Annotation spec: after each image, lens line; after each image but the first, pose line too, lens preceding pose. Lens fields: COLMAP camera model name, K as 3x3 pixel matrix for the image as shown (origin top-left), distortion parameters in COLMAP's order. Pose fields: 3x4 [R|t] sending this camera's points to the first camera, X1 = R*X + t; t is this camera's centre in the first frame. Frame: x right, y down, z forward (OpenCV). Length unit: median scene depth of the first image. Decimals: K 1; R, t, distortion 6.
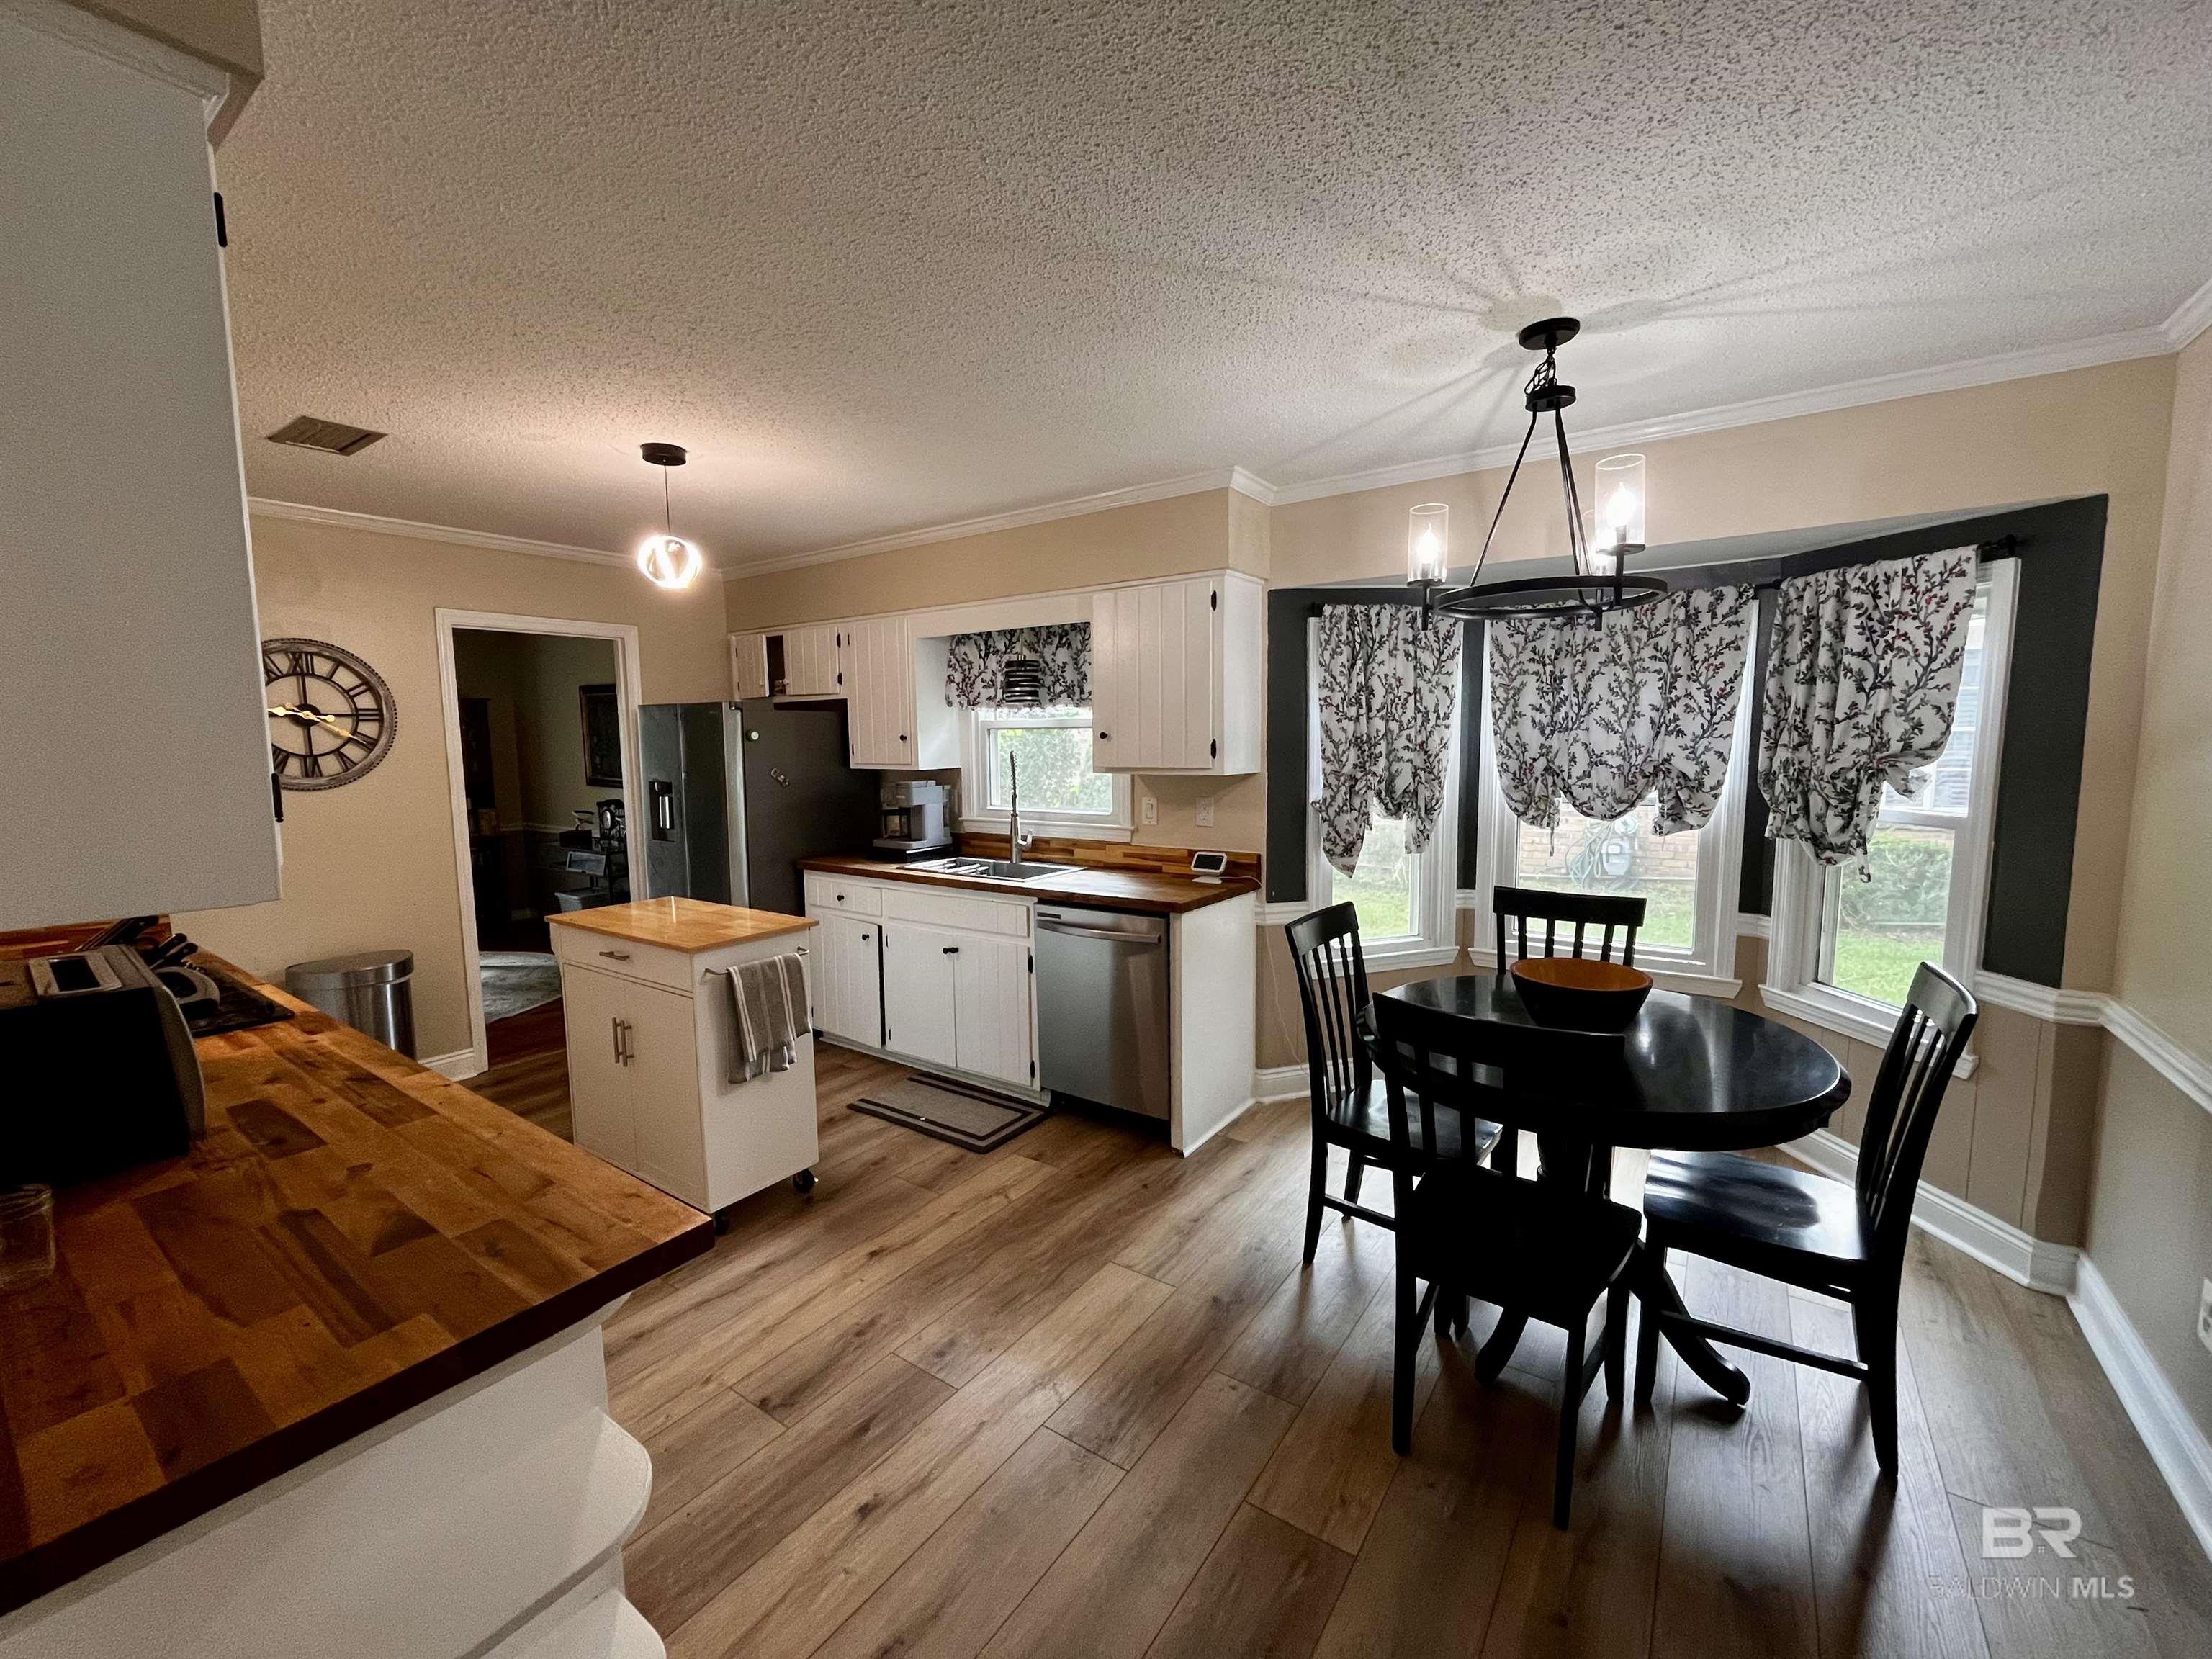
lens RADIAL K [[898.0, 0, 1095.0], [0, 898.0, 824.8], [0, 0, 1]] dist [-0.002887, -0.000602]
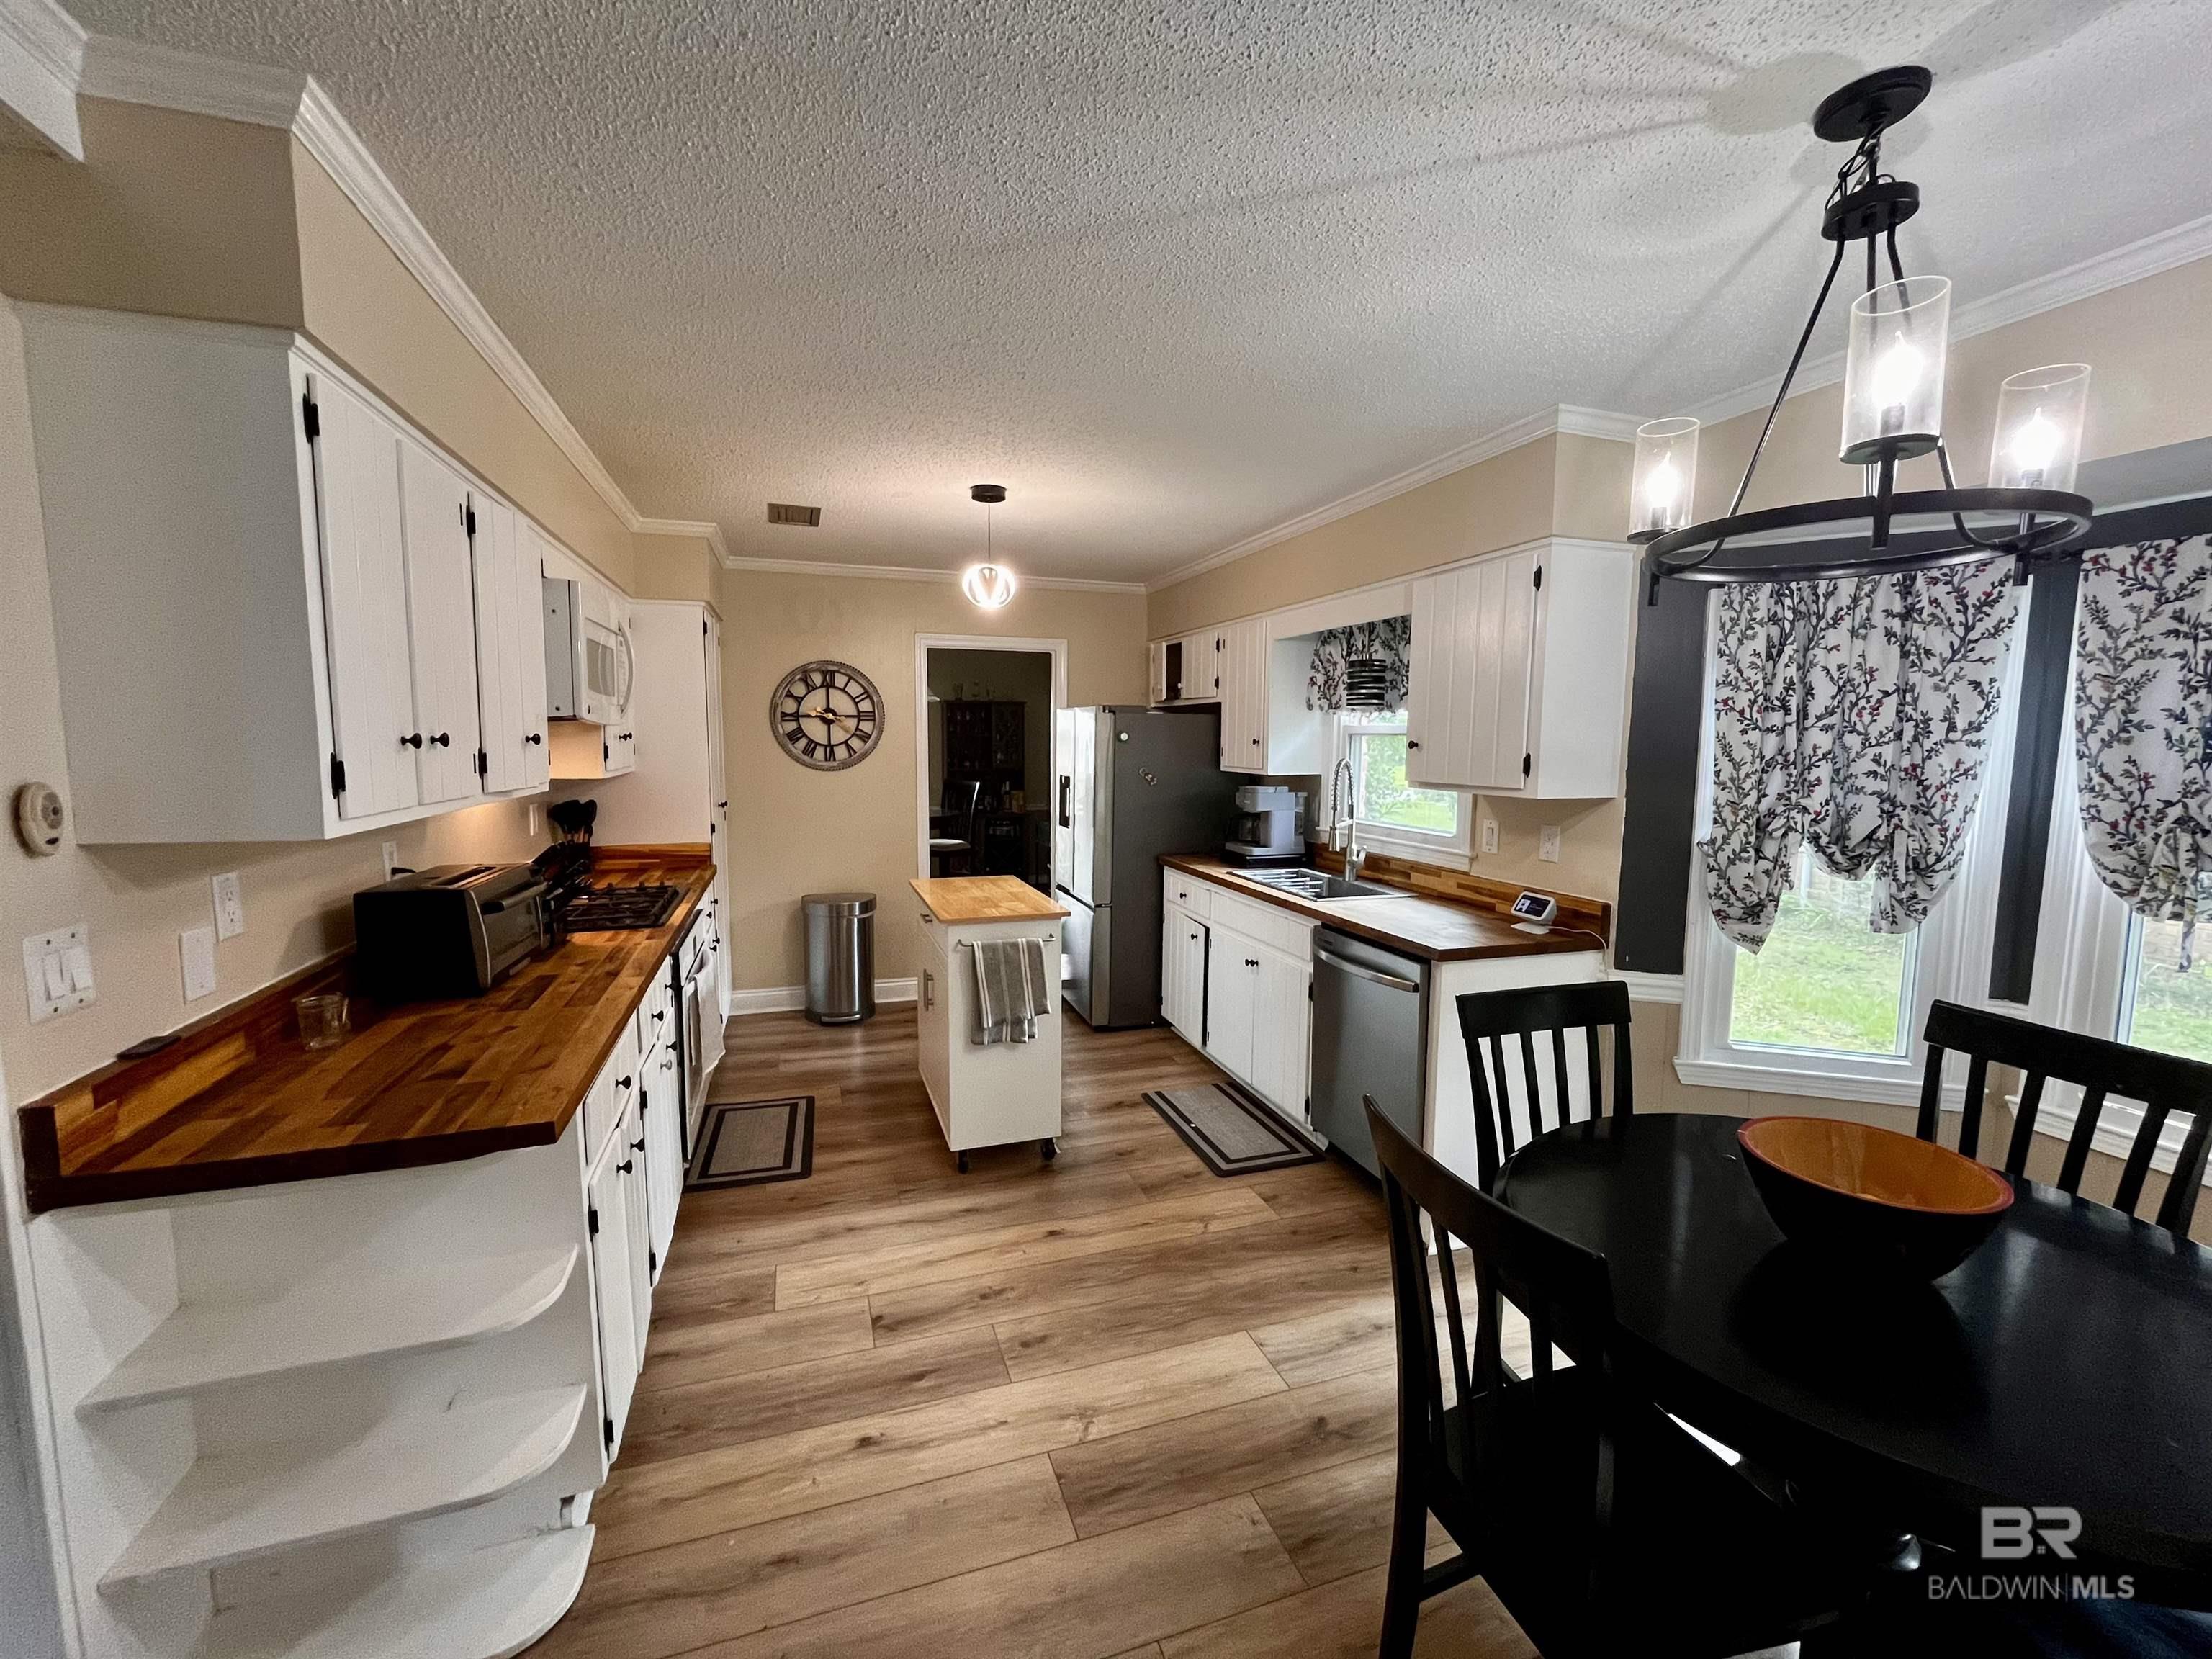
lens RADIAL K [[898.0, 0, 1099.8], [0, 898.0, 824.4], [0, 0, 1]] dist [-0.002887, -0.000602]
pose [[0.807397, 0.075596, -0.585146, 0.278696], [-0.075482, 0.996843, 0.024633, -0.021454], [0.585160, 0.024280, 0.810554, 0.125125]]
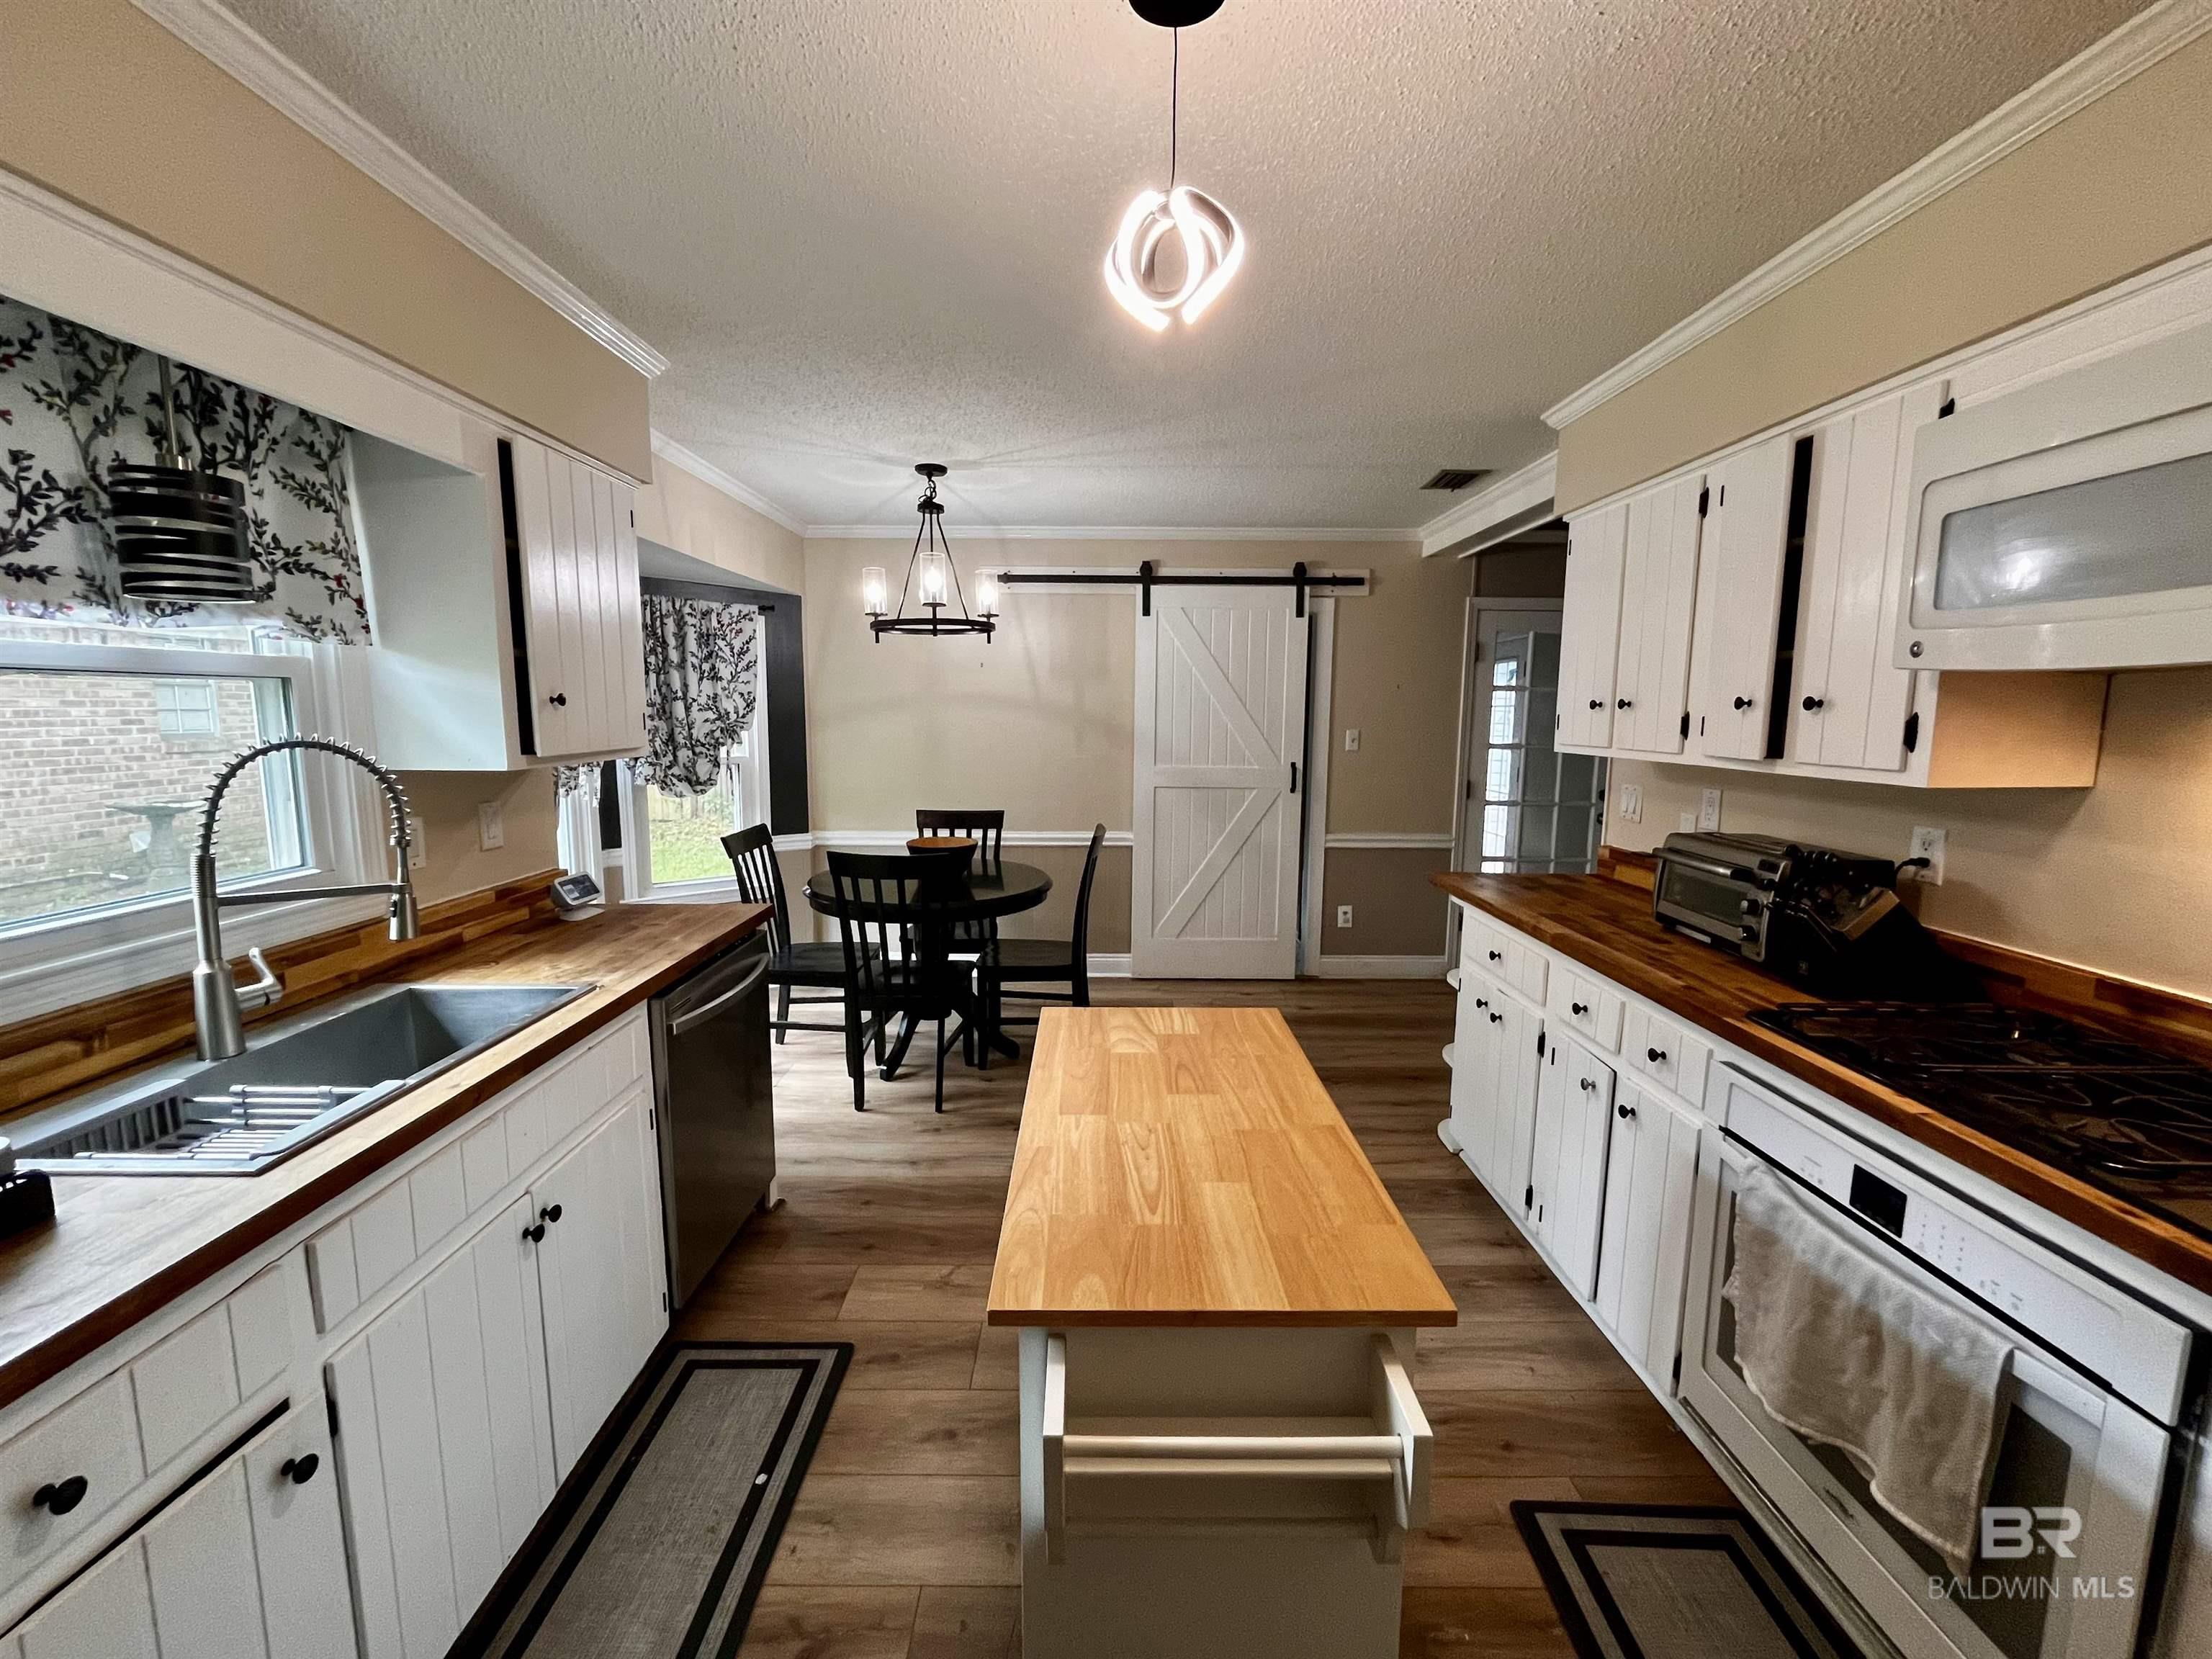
lens RADIAL K [[898.0, 0, 1100.8], [0, 898.0, 836.1], [0, 0, 1]] dist [-0.002887, -0.000602]
pose [[-0.580458, -0.103441, 0.807693, -0.649613], [0.082424, 0.979340, 0.184659, -0.089270], [-0.810108, 0.173760, -0.559940, 1.051628]]
